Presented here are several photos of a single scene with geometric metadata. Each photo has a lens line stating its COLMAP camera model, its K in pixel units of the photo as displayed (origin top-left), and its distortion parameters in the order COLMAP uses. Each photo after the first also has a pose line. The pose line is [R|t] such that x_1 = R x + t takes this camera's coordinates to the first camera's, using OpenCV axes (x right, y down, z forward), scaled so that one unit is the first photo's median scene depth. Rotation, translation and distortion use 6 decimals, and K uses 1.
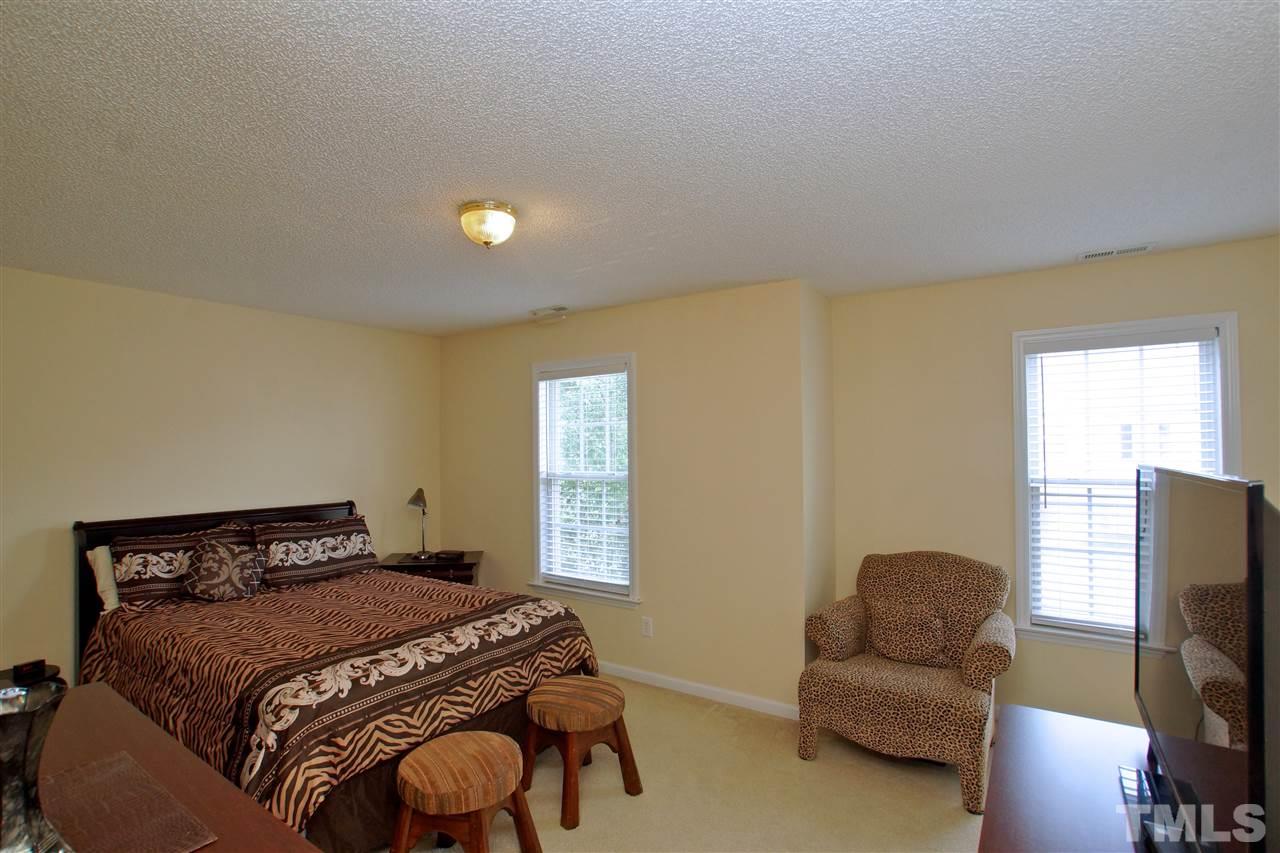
lens RADIAL K [[594.7, 0, 622.6], [0, 594.7, 442.3], [0, 0, 1]] dist [-0.000893, -0.000048]
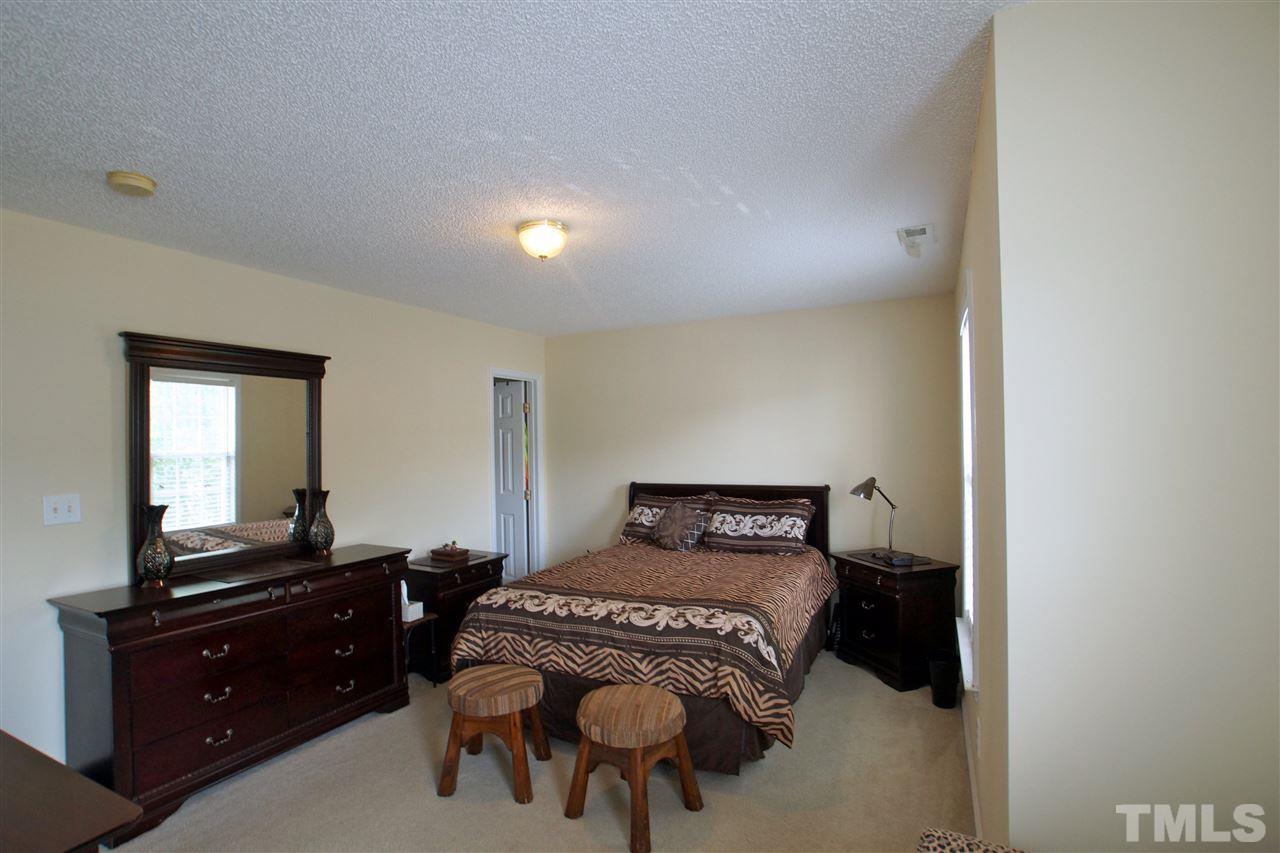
lens RADIAL K [[588.7, 0, 609.8], [0, 588.7, 443.6], [0, 0, 1]] dist [-0.004683, 0.000280]
pose [[0.143525, 0.002425, -0.989644, 0.741311], [0.035451, 0.999343, 0.007590, 0.011211], [0.989011, -0.036173, 0.143345, 0.780417]]
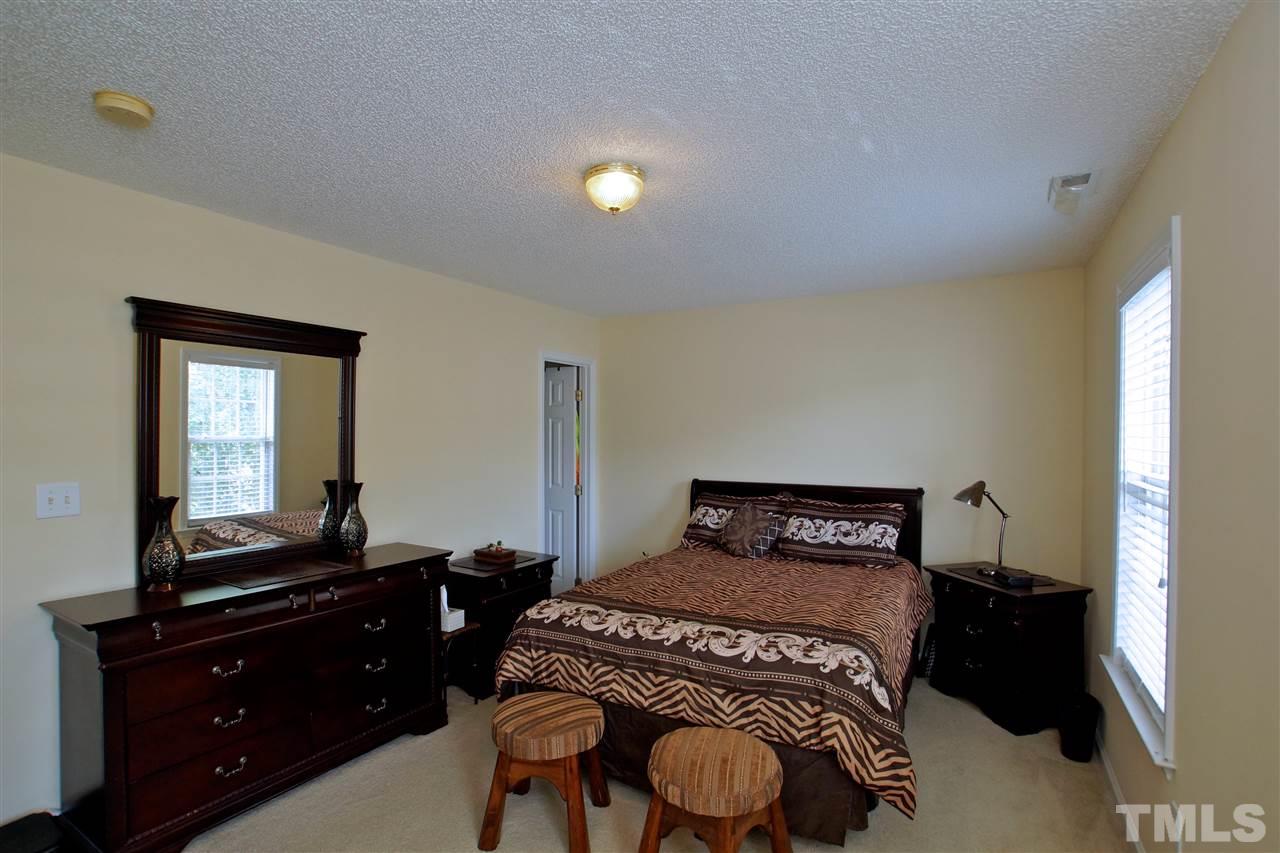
lens RADIAL K [[594.7, 0, 622.6], [0, 594.7, 442.3], [0, 0, 1]] dist [-0.000893, -0.000048]
pose [[0.093183, 0.015250, -0.995532, 0.590888], [0.017332, 0.999706, 0.016937, 0.011874], [0.995498, -0.018833, 0.092891, 0.753500]]
